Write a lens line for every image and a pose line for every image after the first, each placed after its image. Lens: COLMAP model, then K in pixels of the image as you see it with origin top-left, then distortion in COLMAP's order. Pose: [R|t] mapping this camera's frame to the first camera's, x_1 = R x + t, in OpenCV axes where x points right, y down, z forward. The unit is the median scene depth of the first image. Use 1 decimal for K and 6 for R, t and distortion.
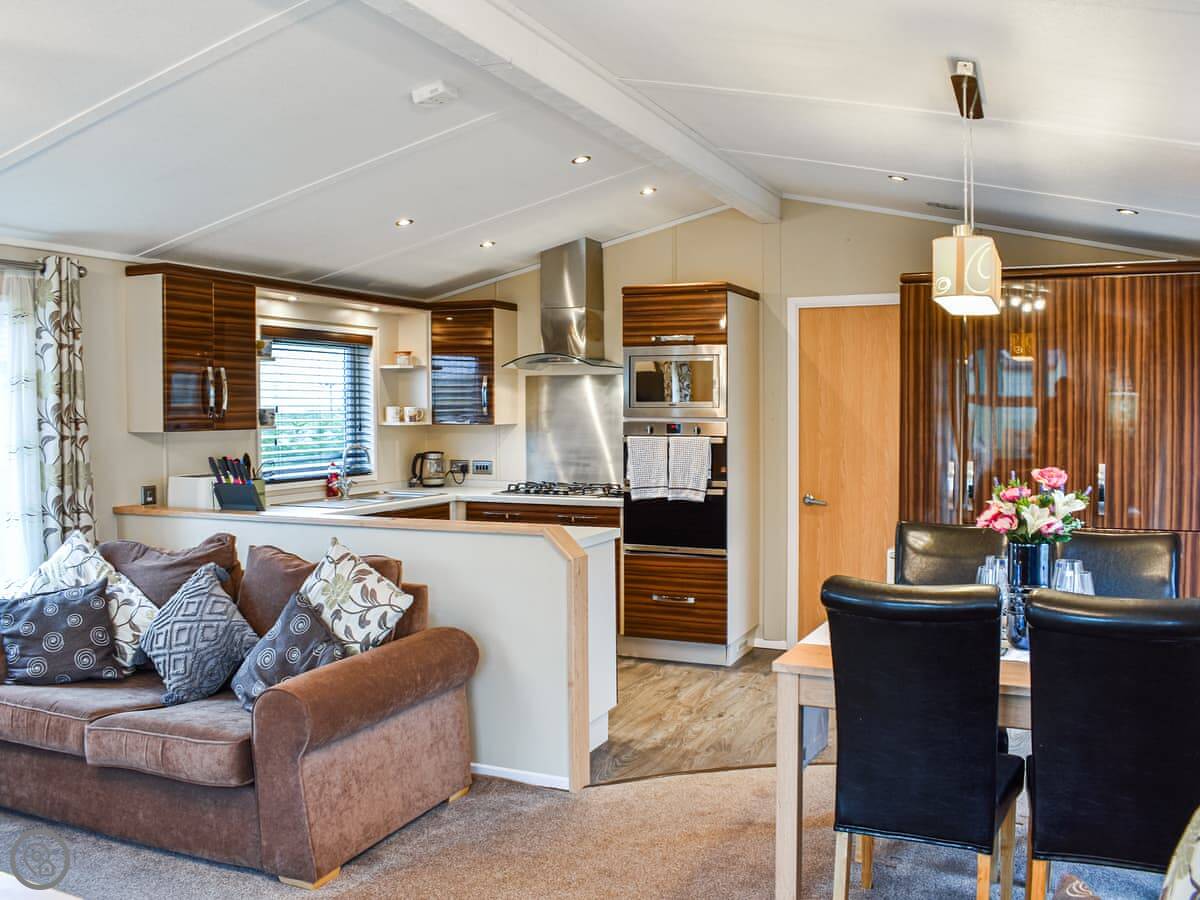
lens RADIAL K [[1083.9, 0, 600.0], [0, 1083.9, 453.3], [0, 0, 1]] dist [-0.092373, 0.040087]
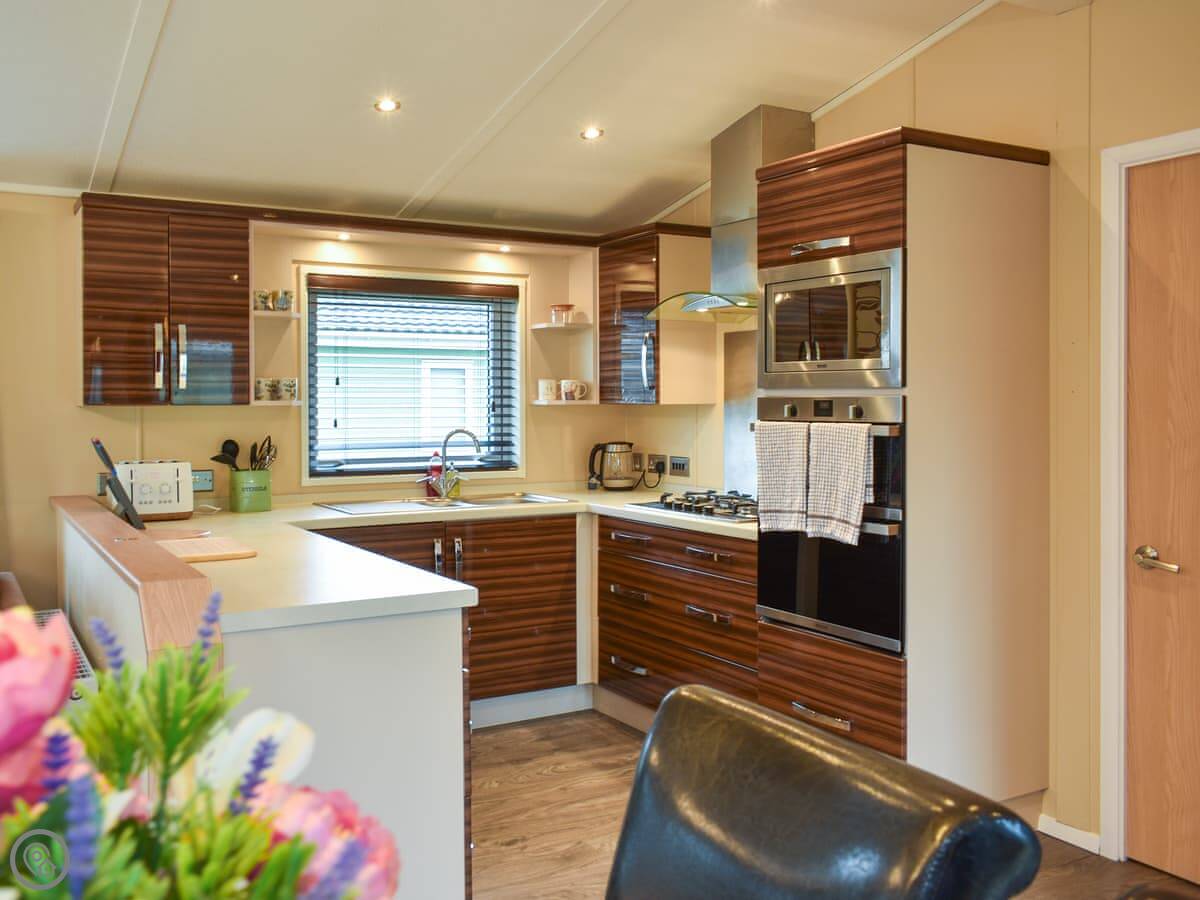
lens RADIAL K [[1048.0, 0, 547.5], [0, 1048.0, 424.6], [0, 0, 1]] dist [0.005686, 0.012444]
pose [[0.794311, 0.013948, -0.607352, 0.255209], [-0.025834, 0.999608, -0.010831, -0.004541], [0.606962, 0.024294, 0.794359, 0.438651]]
